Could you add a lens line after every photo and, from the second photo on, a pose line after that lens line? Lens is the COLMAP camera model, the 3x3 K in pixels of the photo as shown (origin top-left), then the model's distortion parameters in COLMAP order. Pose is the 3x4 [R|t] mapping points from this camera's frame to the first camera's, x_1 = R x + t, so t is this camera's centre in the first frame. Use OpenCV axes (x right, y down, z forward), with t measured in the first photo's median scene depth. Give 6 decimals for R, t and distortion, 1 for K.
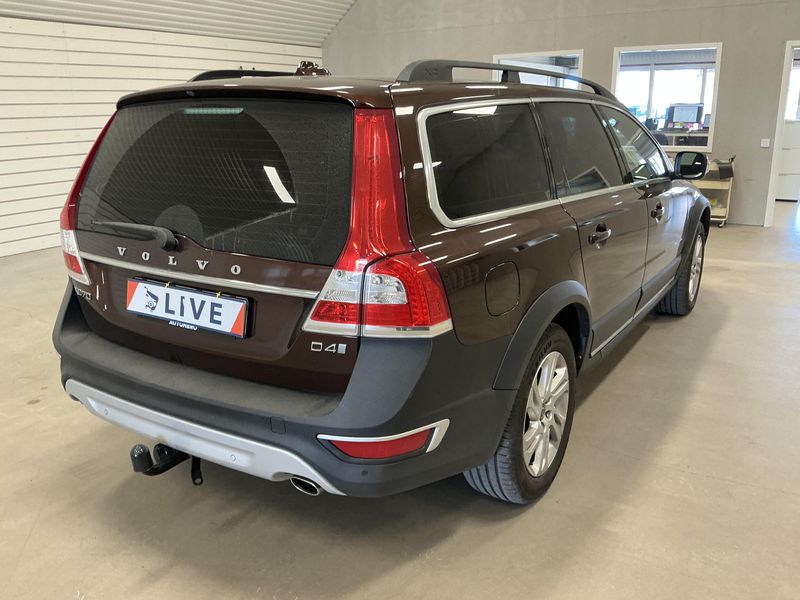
lens RADIAL K [[672.0, 0, 407.2], [0, 672.0, 306.6], [0, 0, 1]] dist [0.057674, -0.129449]
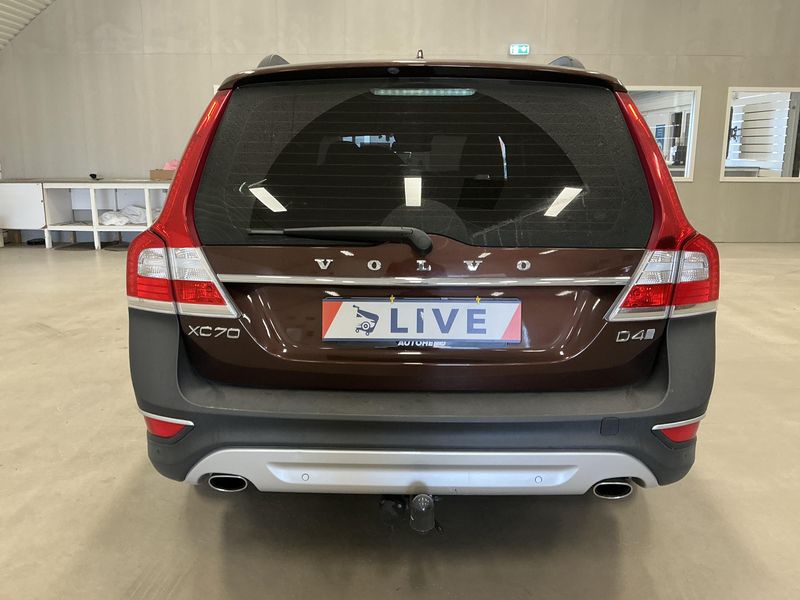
lens RADIAL K [[672.0, 0, 403.0], [0, 672.0, 298.1], [0, 0, 1]] dist [0.057674, -0.129449]
pose [[0.852997, -0.104200, 0.511408, -0.783688], [0.136280, 0.990342, -0.025522, -0.010171], [-0.503809, 0.091465, 0.858959, 0.298248]]
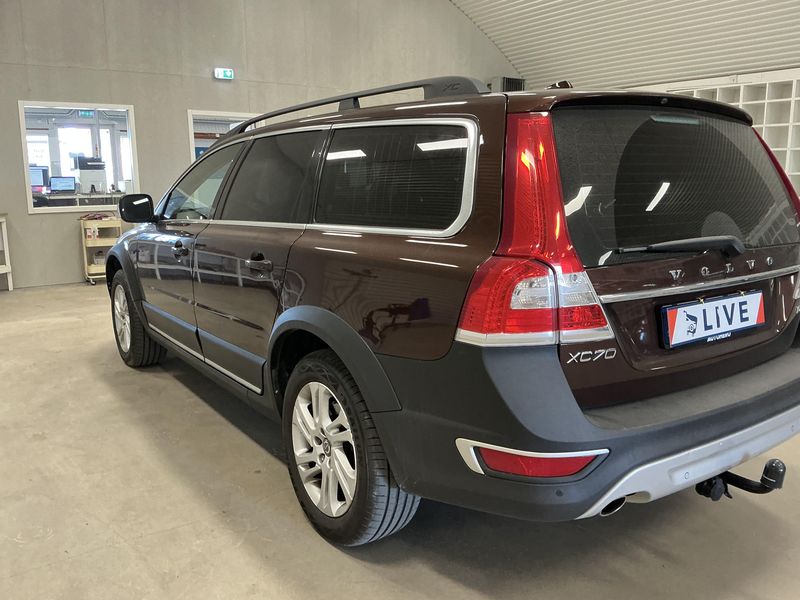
lens RADIAL K [[672.0, 0, 398.8], [0, 672.0, 303.5], [0, 0, 1]] dist [0.057674, -0.129449]
pose [[0.396914, -0.168836, 0.902194, -1.397463], [0.256040, 0.964285, 0.067812, -0.203414], [-0.881421, 0.204082, 0.425967, 0.999074]]
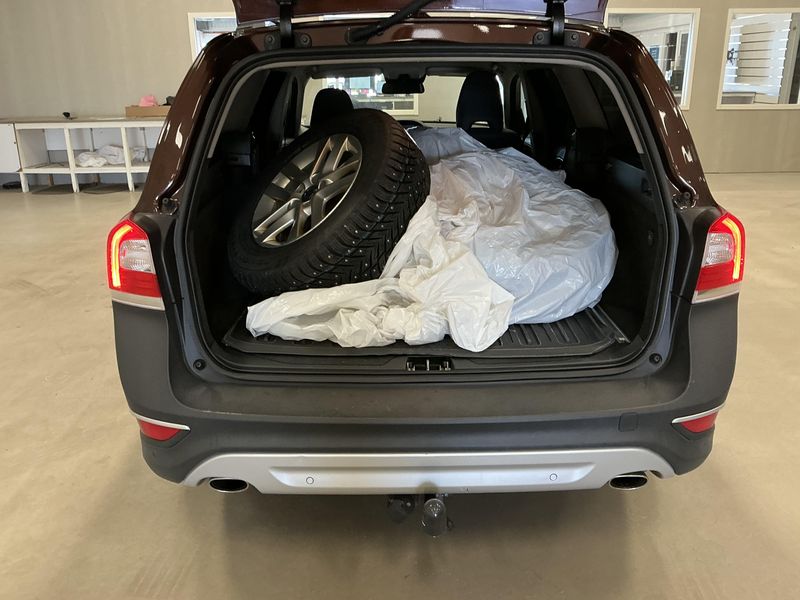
lens RADIAL K [[672.0, 0, 402.6], [0, 672.0, 301.3], [0, 0, 1]] dist [0.057674, -0.129449]
pose [[0.841318, -0.177702, 0.510496, -0.760257], [0.154641, 0.984071, 0.087697, -0.089541], [-0.517948, 0.005162, 0.855396, 0.356423]]
